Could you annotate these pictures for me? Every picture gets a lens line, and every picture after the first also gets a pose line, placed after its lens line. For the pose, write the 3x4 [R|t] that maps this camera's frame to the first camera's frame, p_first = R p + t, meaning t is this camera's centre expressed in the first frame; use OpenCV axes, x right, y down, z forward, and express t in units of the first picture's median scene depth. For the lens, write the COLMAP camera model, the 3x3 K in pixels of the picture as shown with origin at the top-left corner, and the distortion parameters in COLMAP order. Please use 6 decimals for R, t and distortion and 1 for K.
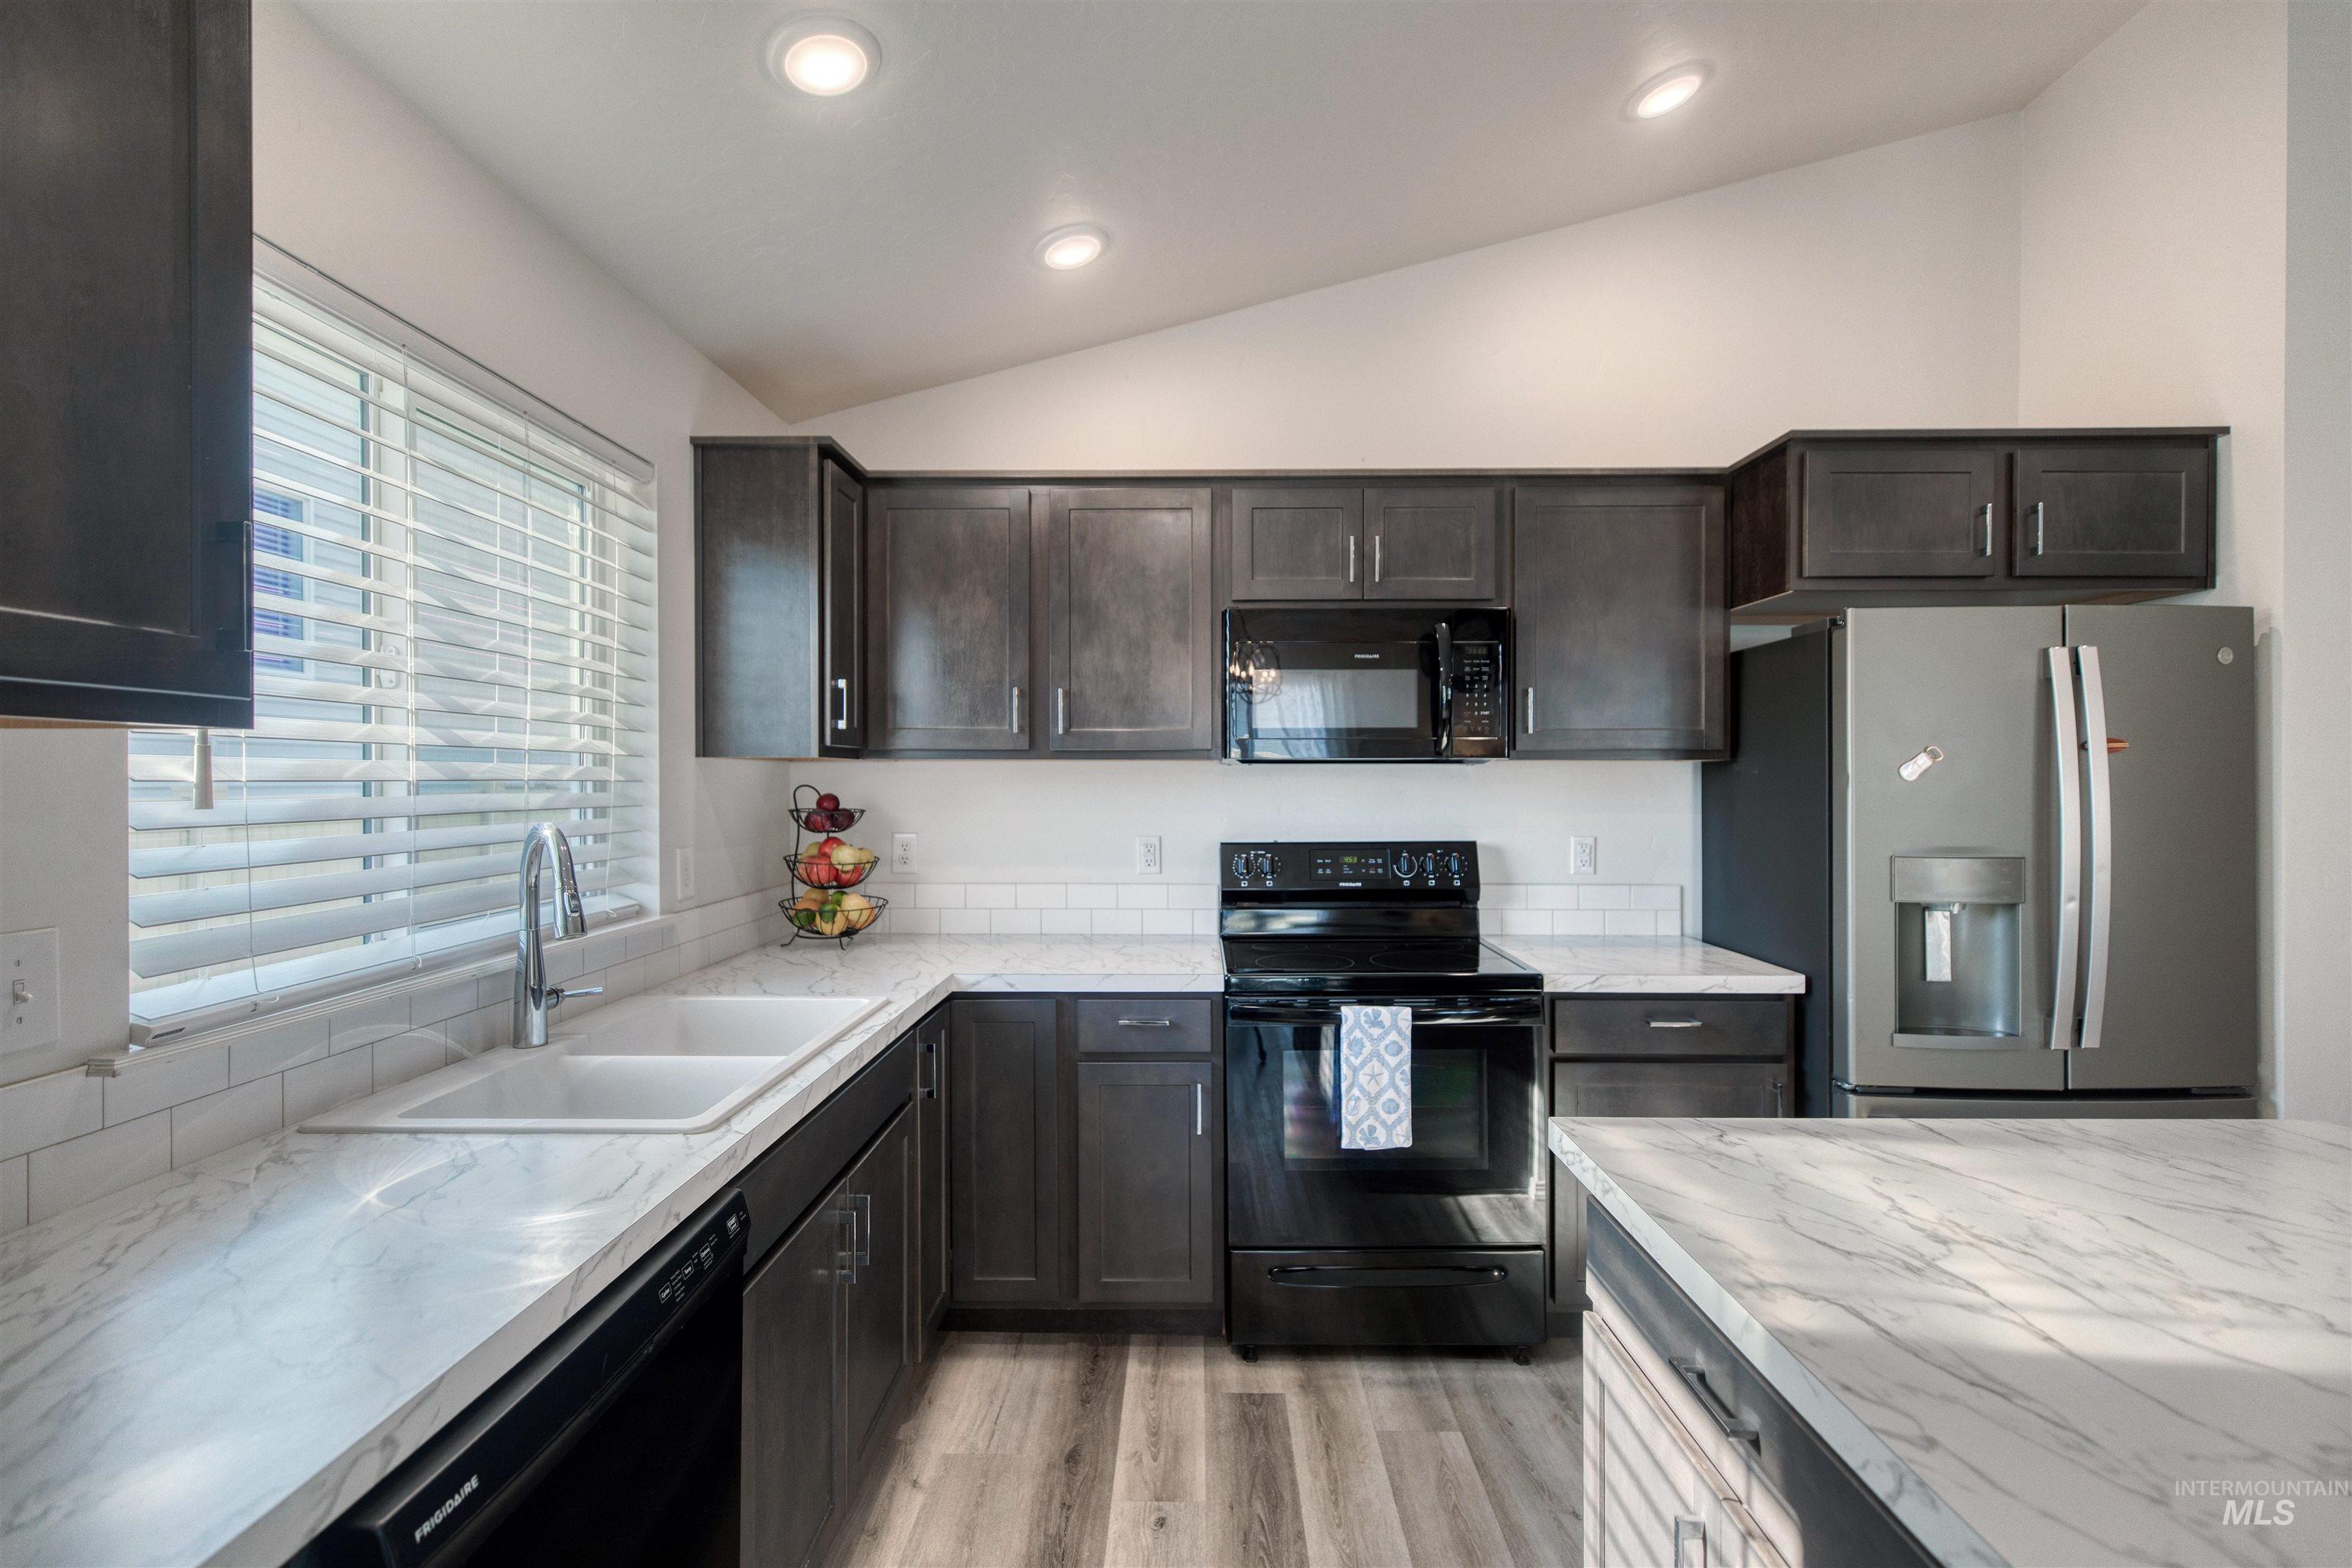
lens RADIAL K [[1053.2, 0, 1183.6], [0, 1053.2, 776.9], [0, 0, 1]] dist [-0.007623, 0.001579]
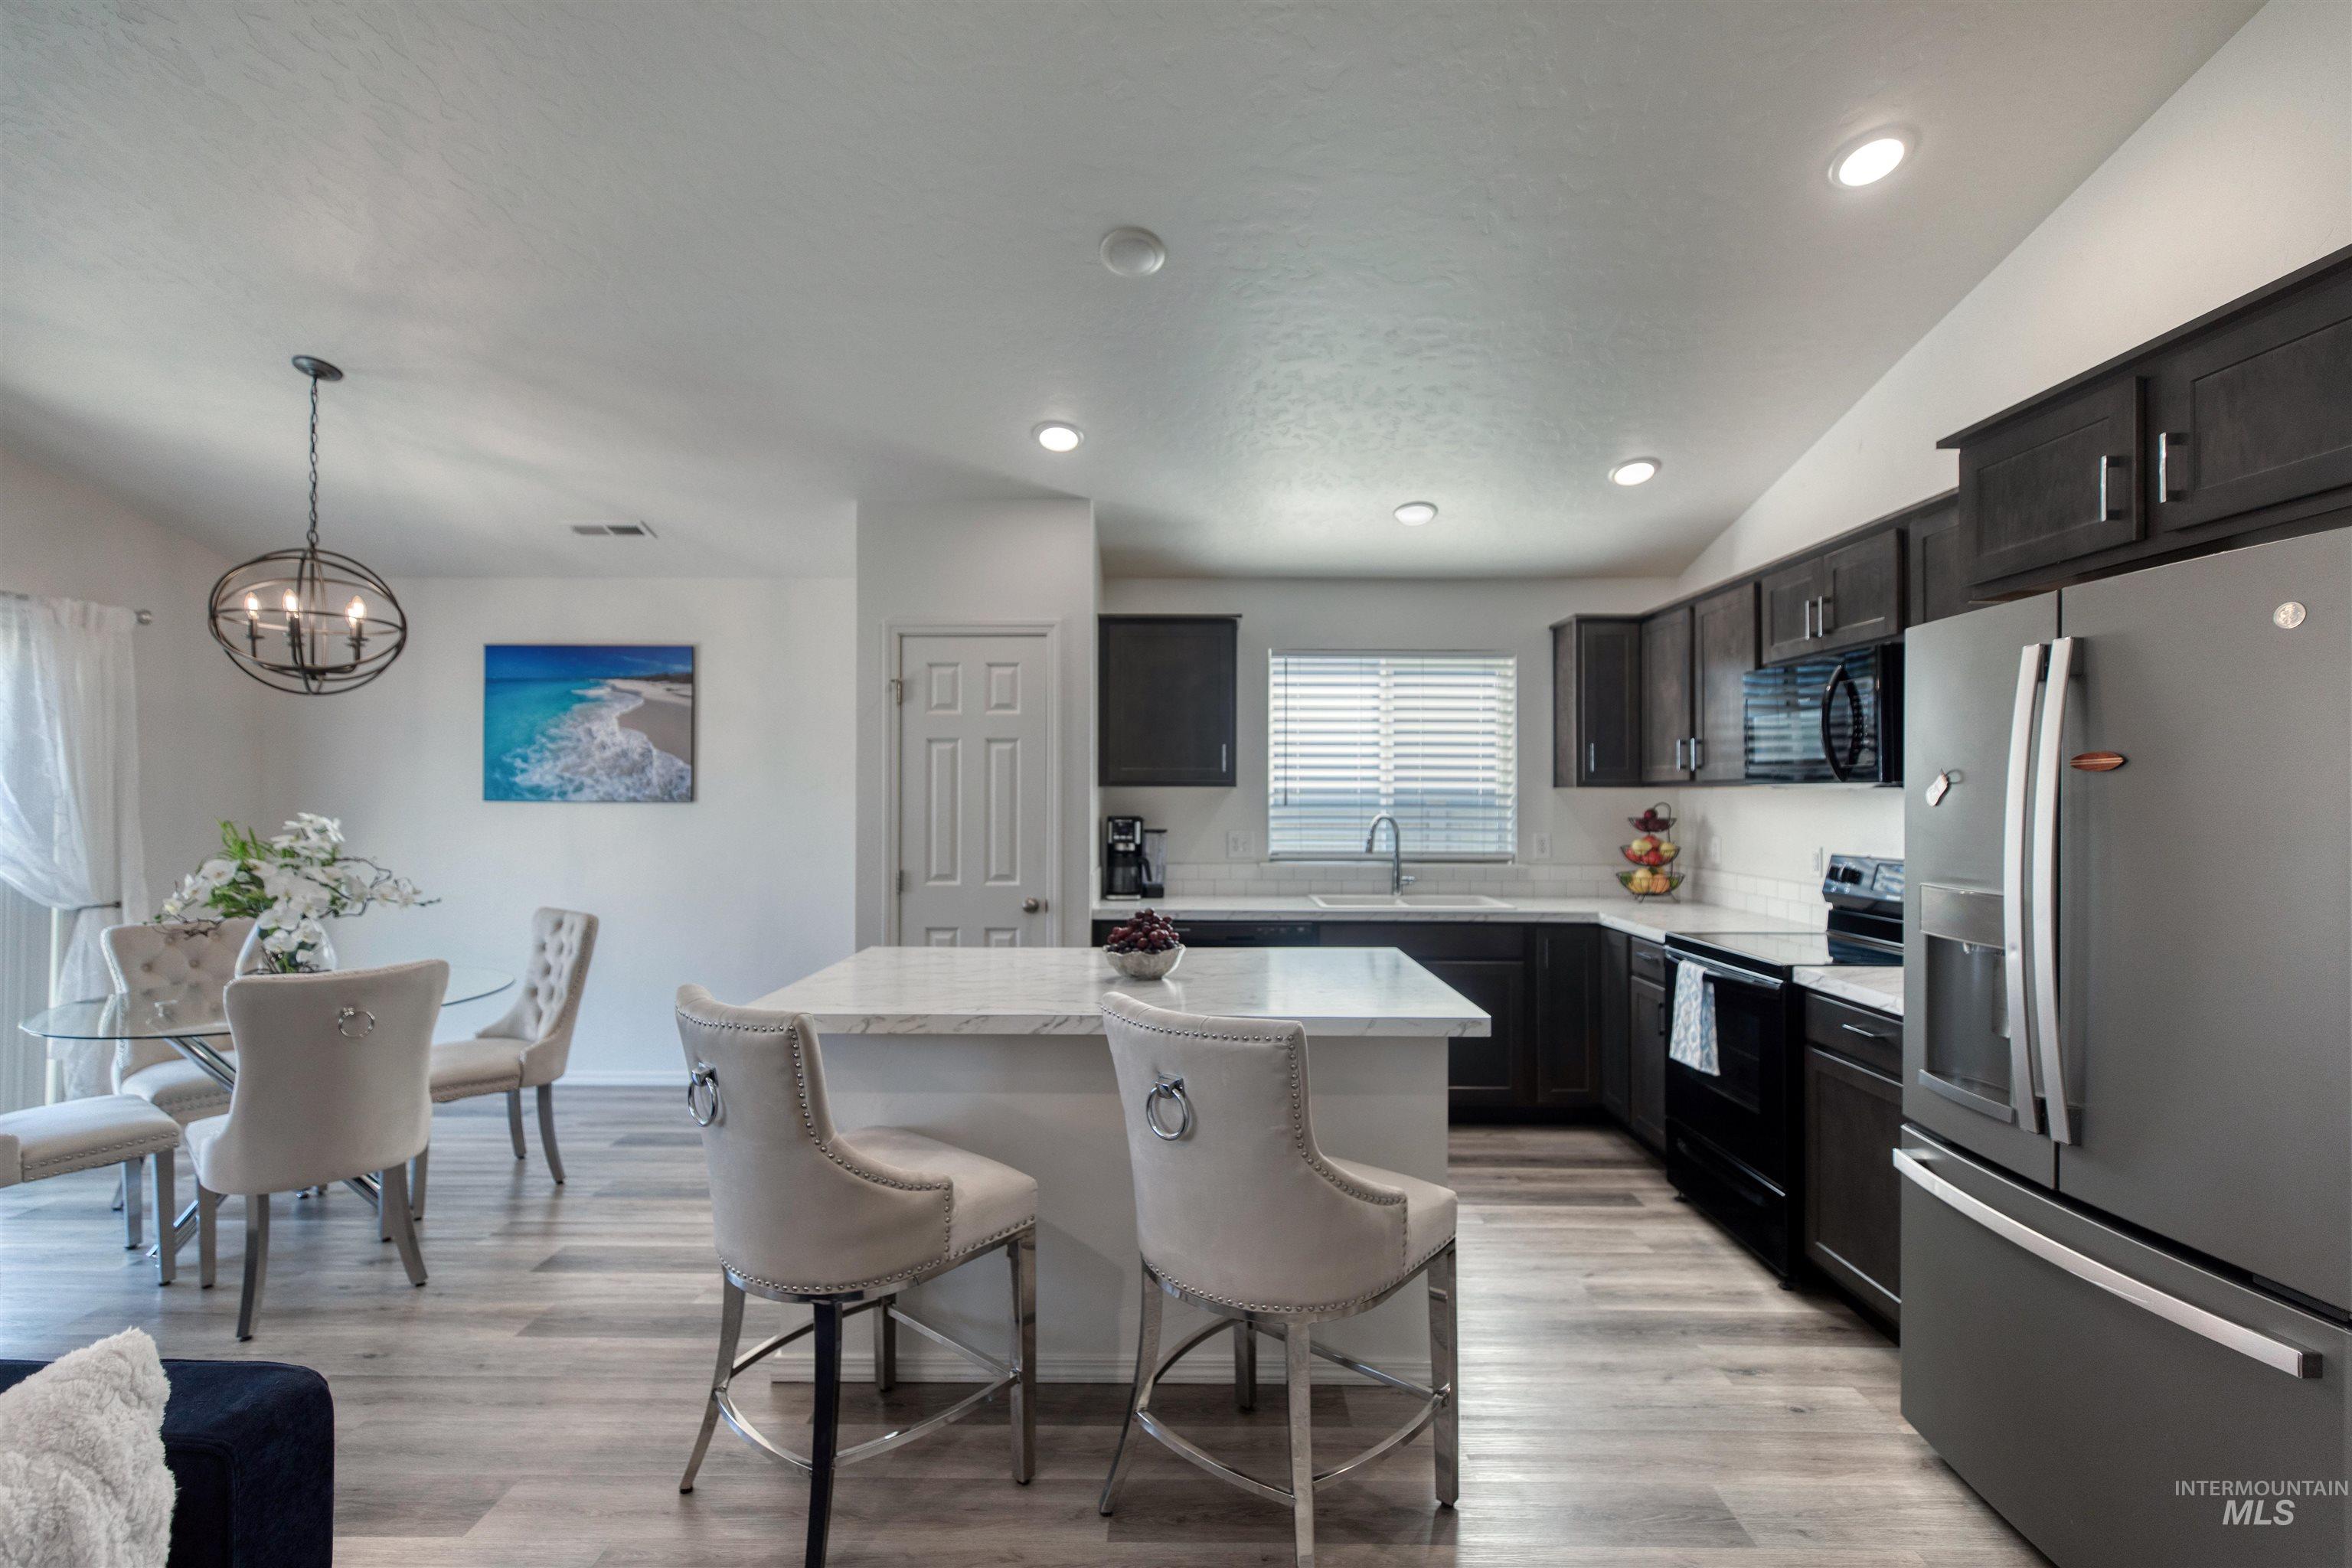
lens RADIAL K [[1053.2, 0, 1178.2], [0, 1053.2, 807.5], [0, 0, 1]] dist [-0.007623, 0.001579]
pose [[0.014020, 0.011991, -0.999830, 1.606054], [-0.007244, 0.999903, 0.011891, -0.000458], [0.999875, 0.007077, 0.014106, 0.305148]]
